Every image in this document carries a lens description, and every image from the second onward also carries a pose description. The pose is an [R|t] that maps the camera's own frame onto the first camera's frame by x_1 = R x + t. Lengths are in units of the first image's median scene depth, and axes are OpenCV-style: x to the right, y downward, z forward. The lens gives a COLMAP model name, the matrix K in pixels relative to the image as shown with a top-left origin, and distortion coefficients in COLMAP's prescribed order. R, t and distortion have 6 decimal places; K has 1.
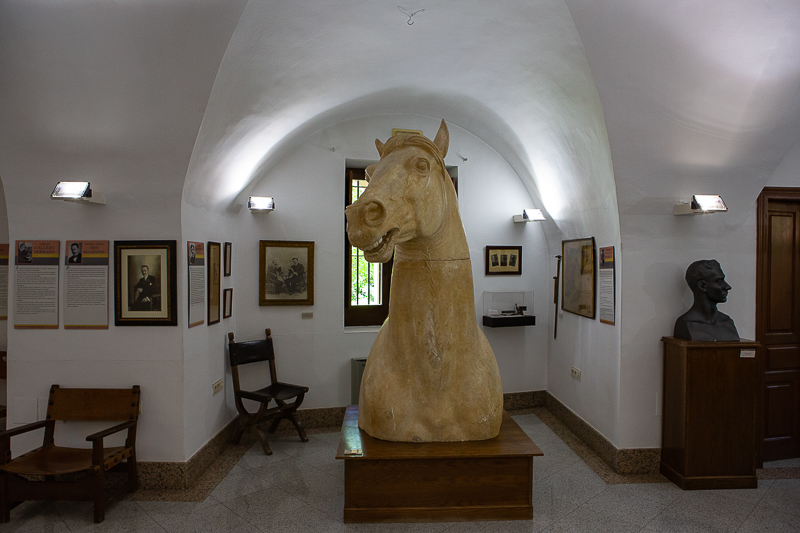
lens RADIAL K [[552.7, 0, 400.0], [0, 552.7, 266.5], [0, 0, 1]] dist [-0.002449, -0.000792]
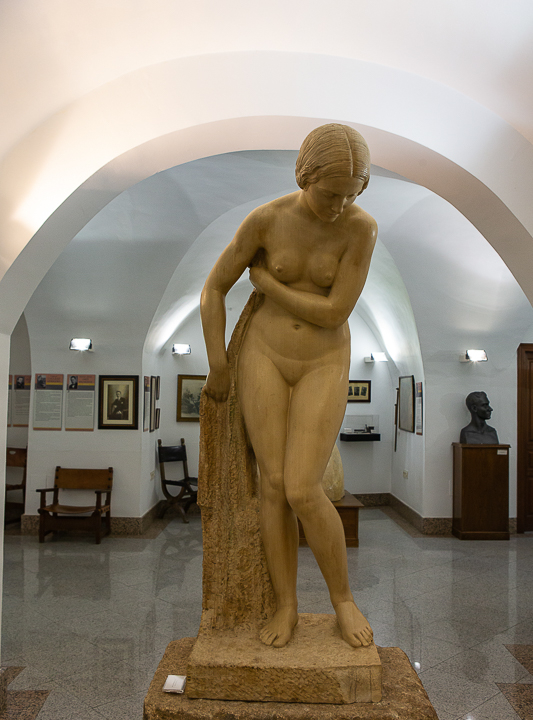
lens RADIAL K [[634.2, 0, 266.5], [0, 634.2, 360.0], [0, 0, 1]] dist [-0.135225, -0.000223]
pose [[0.999895, 0.011661, -0.008556, -0.021355], [-0.012159, 0.998079, -0.060742, 0.012689], [0.007831, 0.060839, 0.998117, -0.737582]]
